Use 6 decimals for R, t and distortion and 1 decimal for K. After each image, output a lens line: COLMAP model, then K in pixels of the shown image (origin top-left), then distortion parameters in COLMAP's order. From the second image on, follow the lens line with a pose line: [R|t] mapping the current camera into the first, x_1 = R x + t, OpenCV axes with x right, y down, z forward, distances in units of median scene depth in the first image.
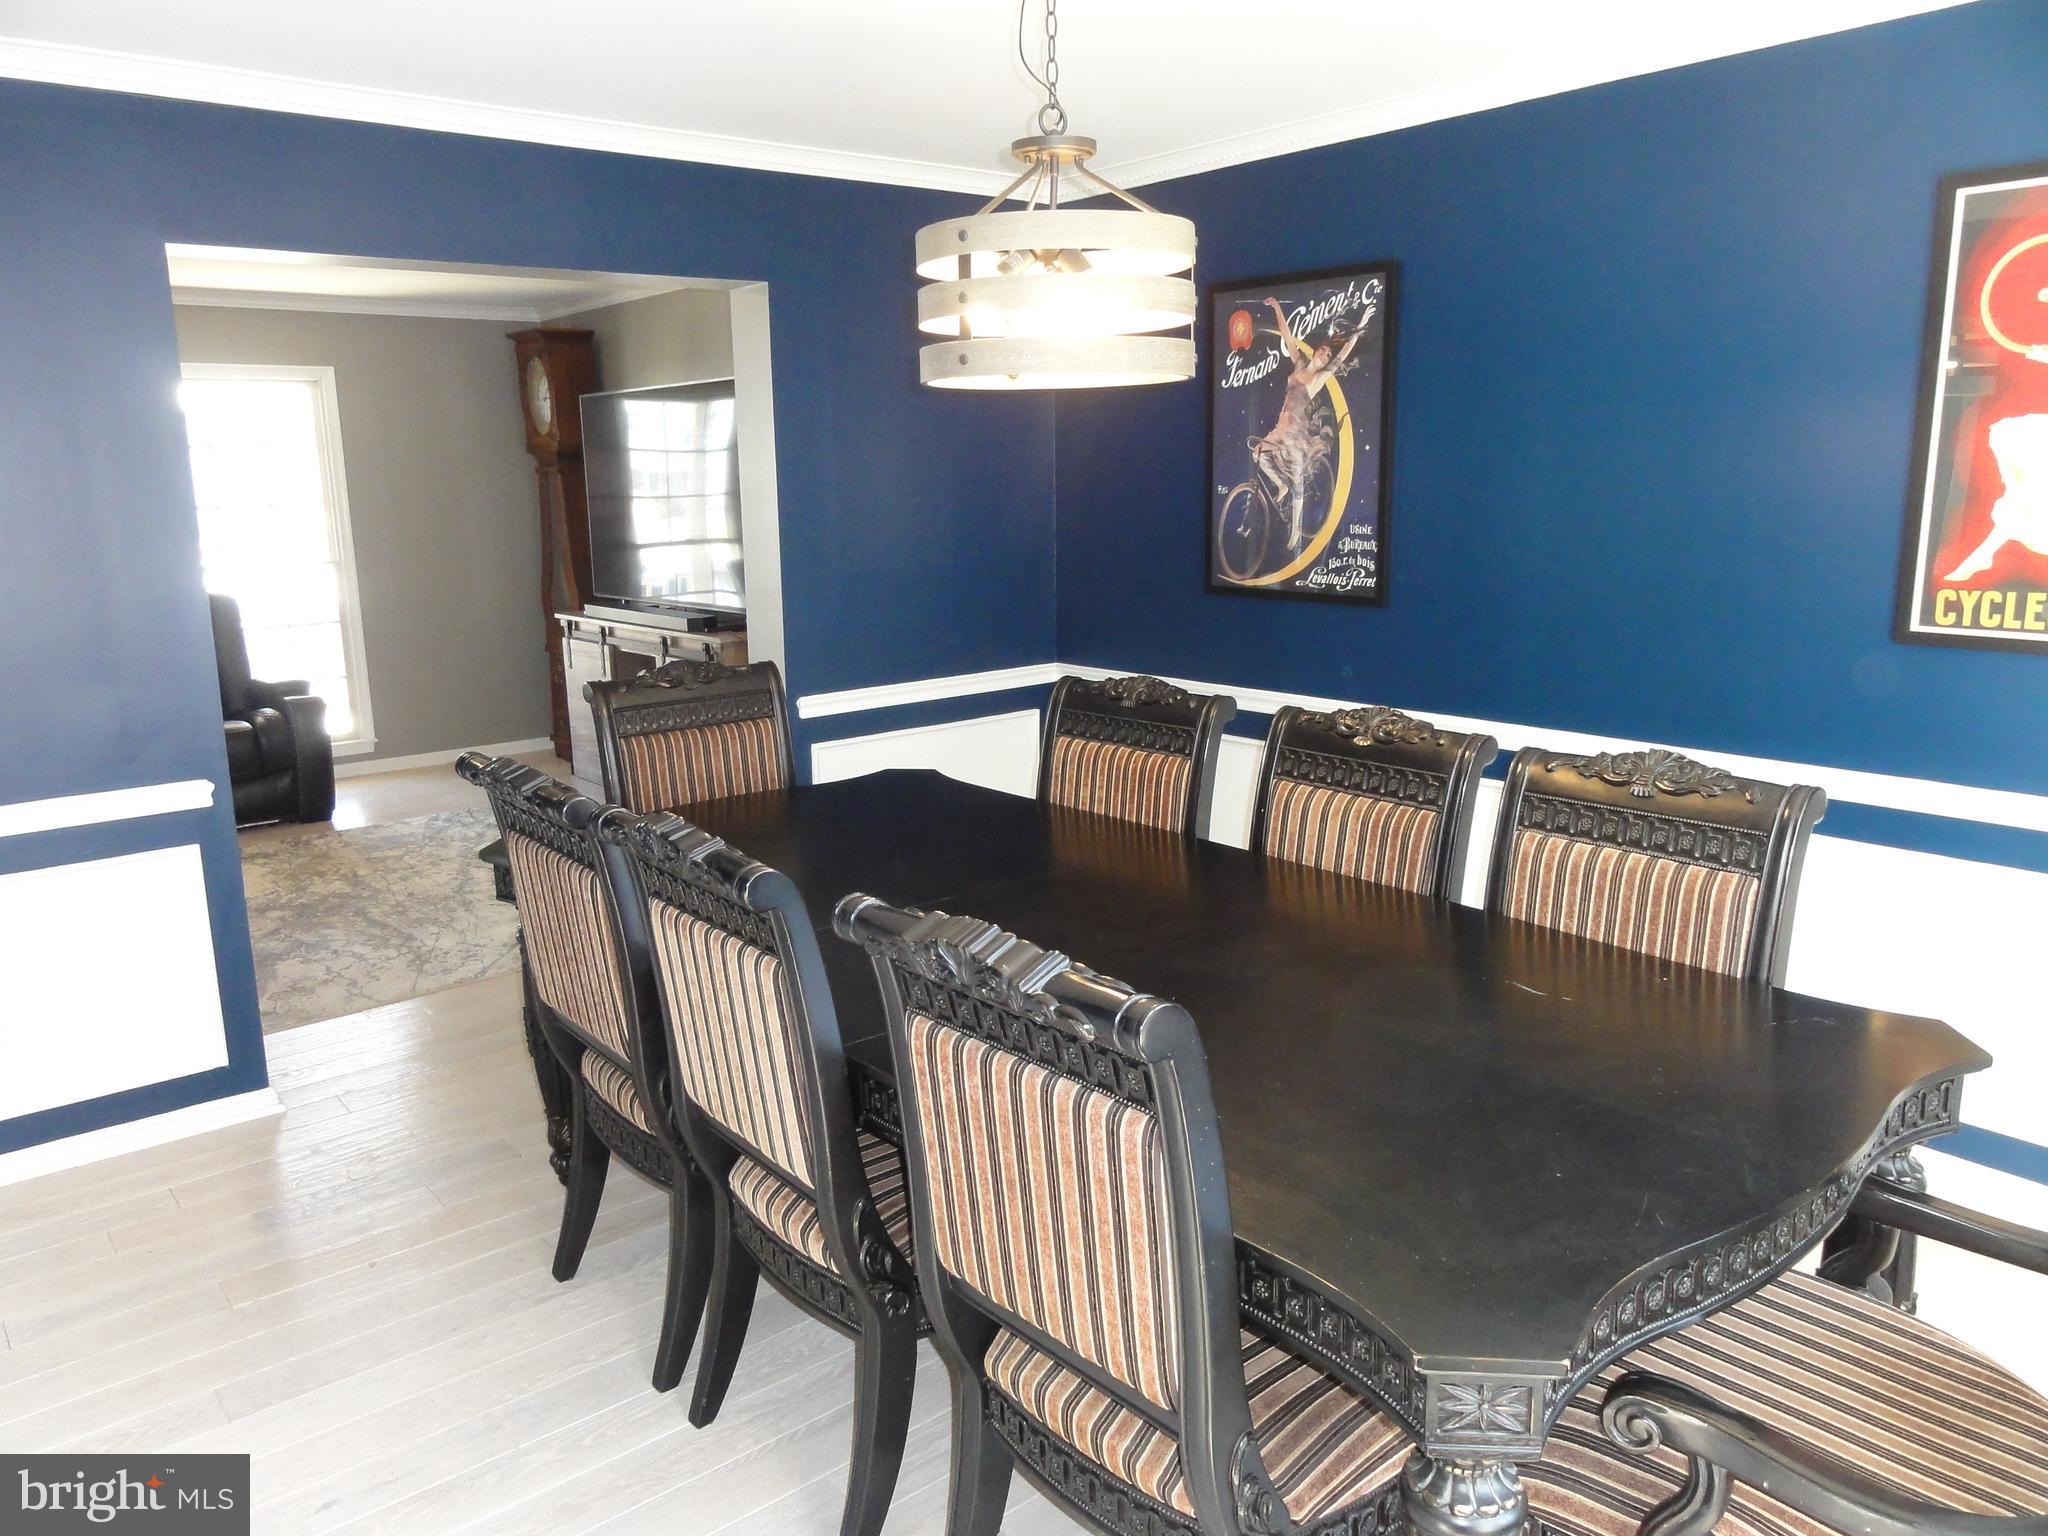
lens RADIAL K [[1450.0, 0, 1025.1], [0, 1450.0, 771.7], [0, 0, 1]] dist [-0.006391, 0.008933]
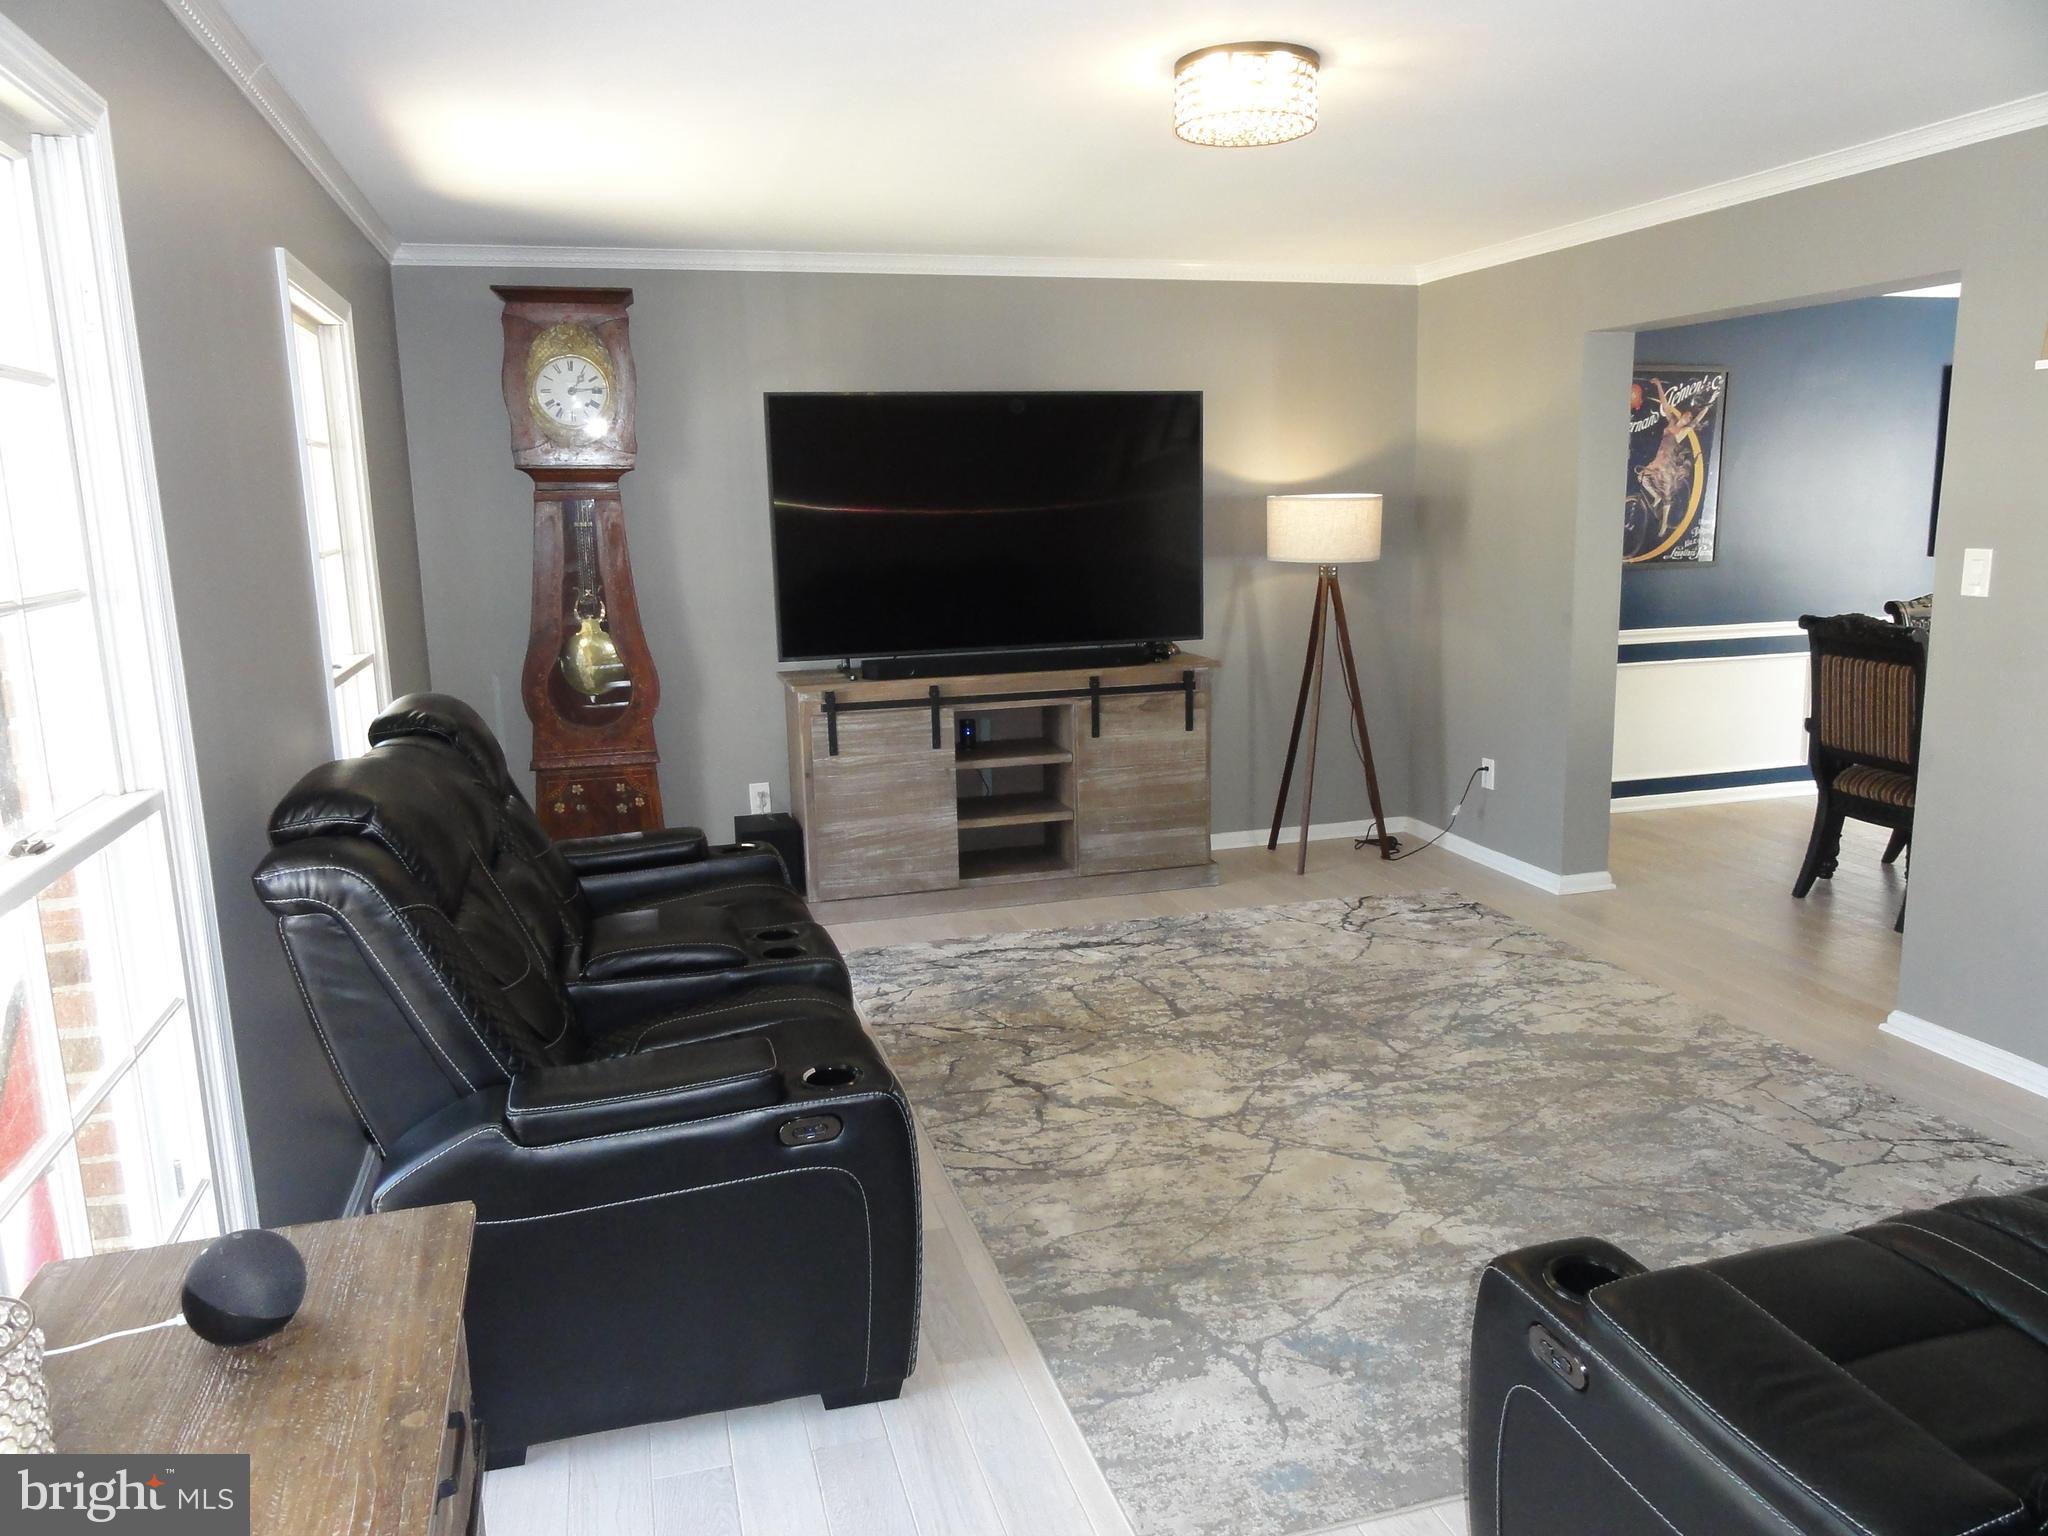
lens RADIAL K [[1450.0, 0, 1026.7], [0, 1450.0, 764.3], [0, 0, 1]] dist [-0.006391, 0.008933]
pose [[0.408985, -0.159968, 0.898410, -1.599523], [0.199691, 0.976343, 0.082939, -0.183753], [-0.890424, 0.145483, 0.431254, 0.989118]]
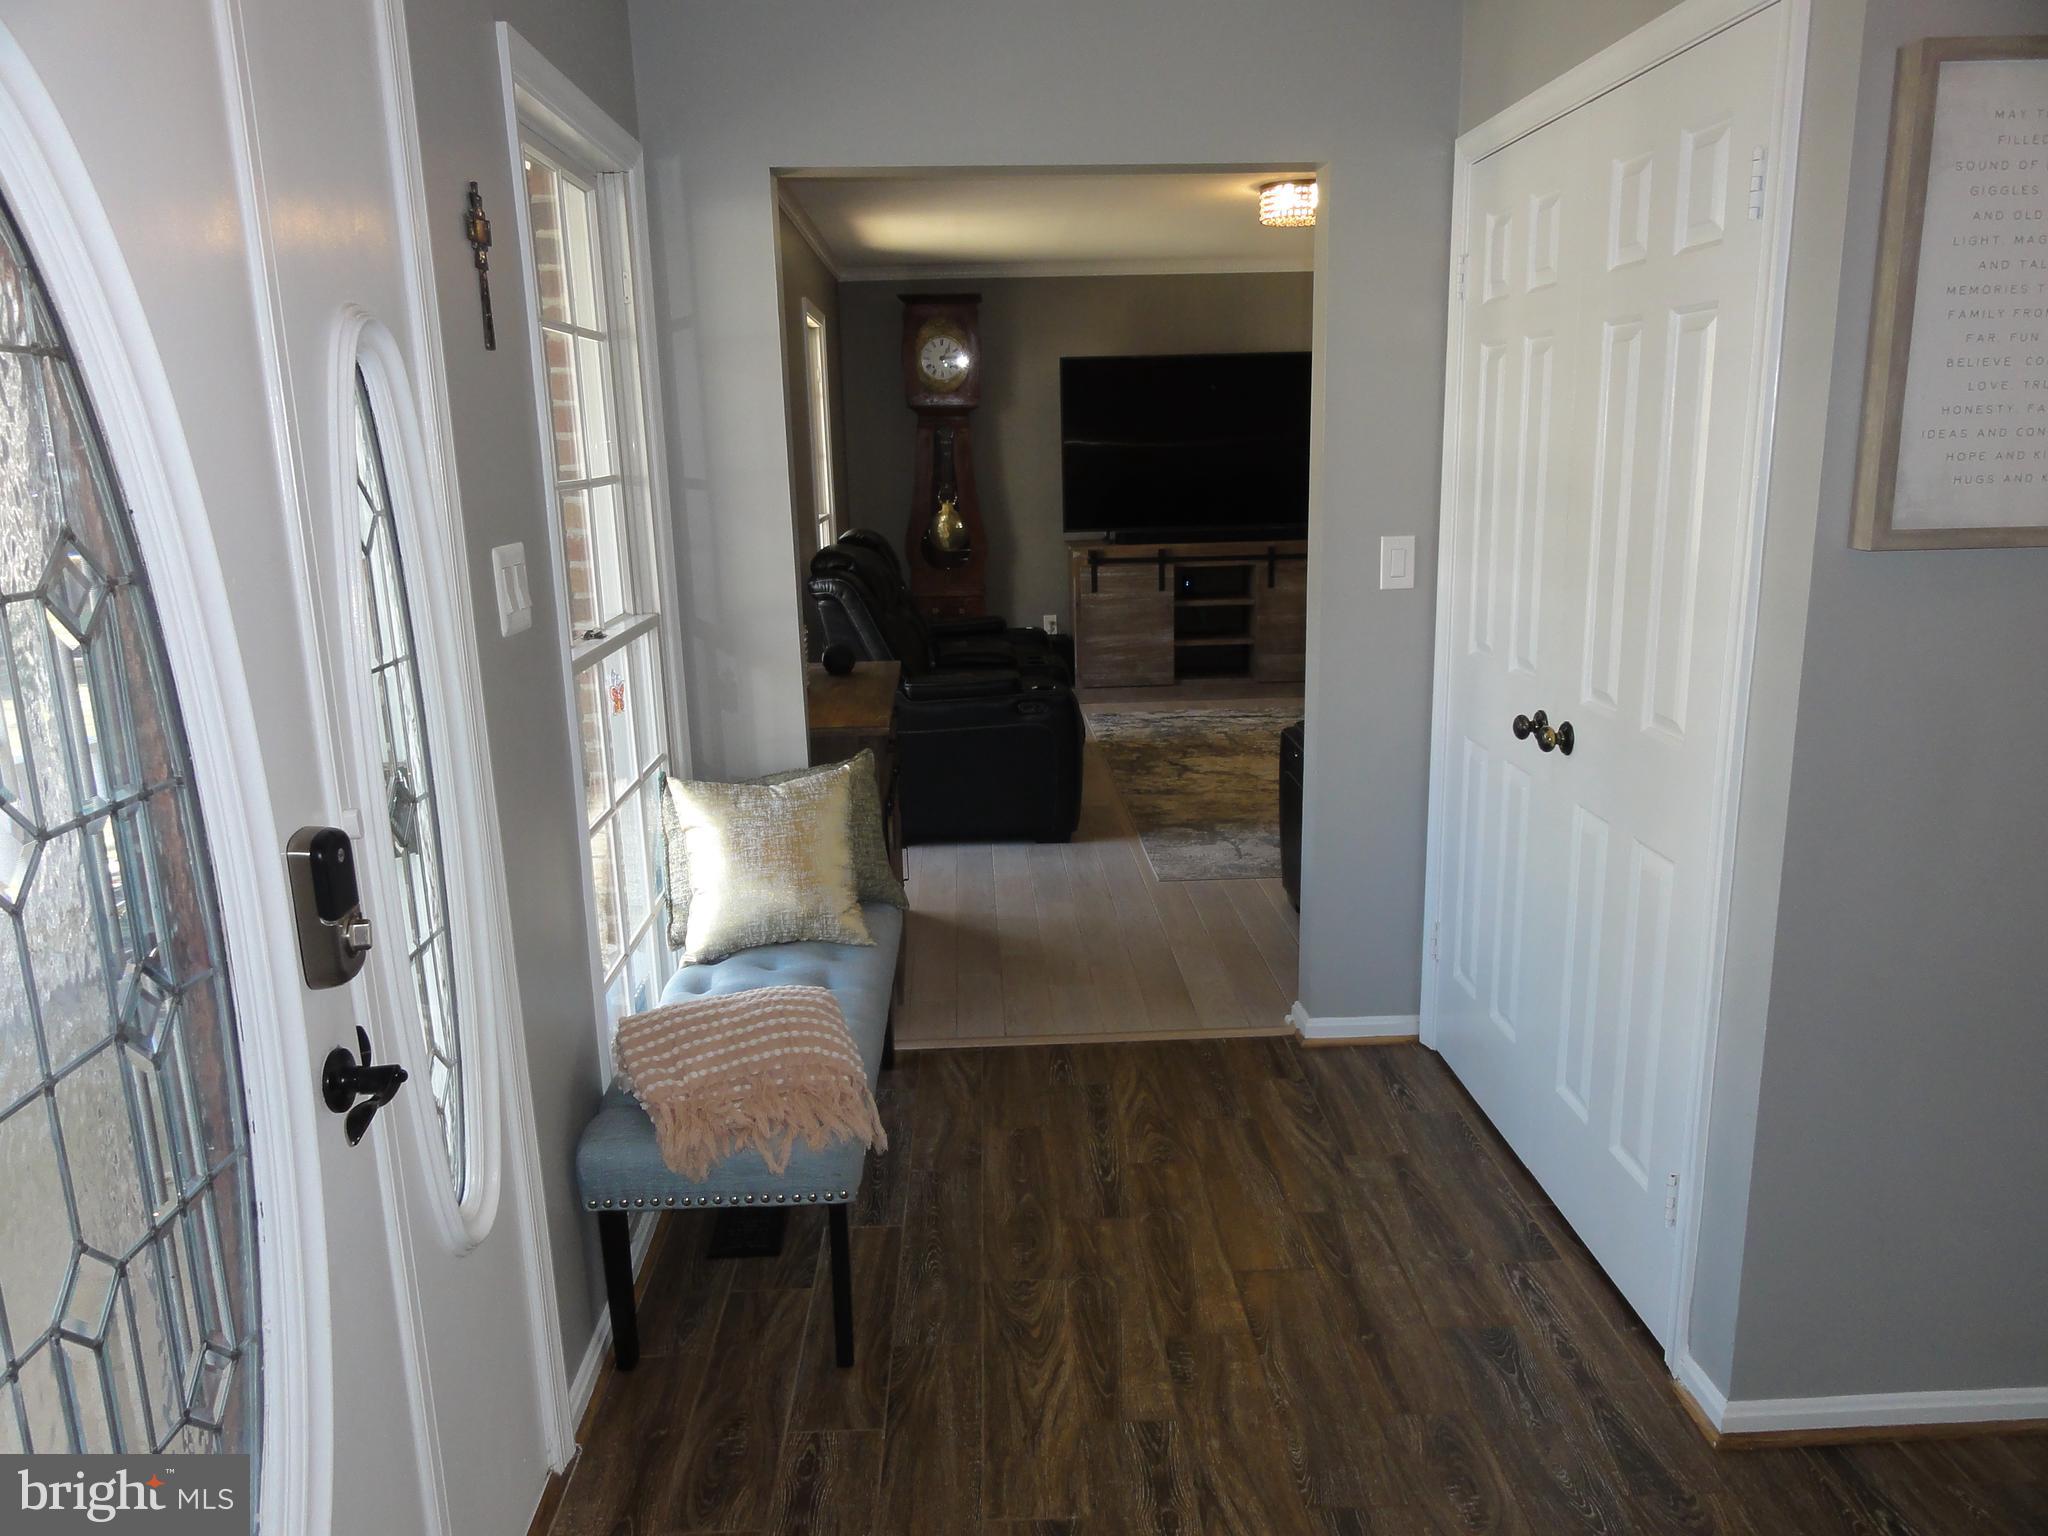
lens RADIAL K [[1450.0, 0, 1021.7], [0, 1450.0, 766.0], [0, 0, 1]] dist [-0.006391, 0.008933]
pose [[0.616256, -0.173566, 0.768182, -2.191075], [0.172951, 0.981427, 0.083001, -0.059179], [-0.768321, 0.081708, 0.634828, 0.489533]]
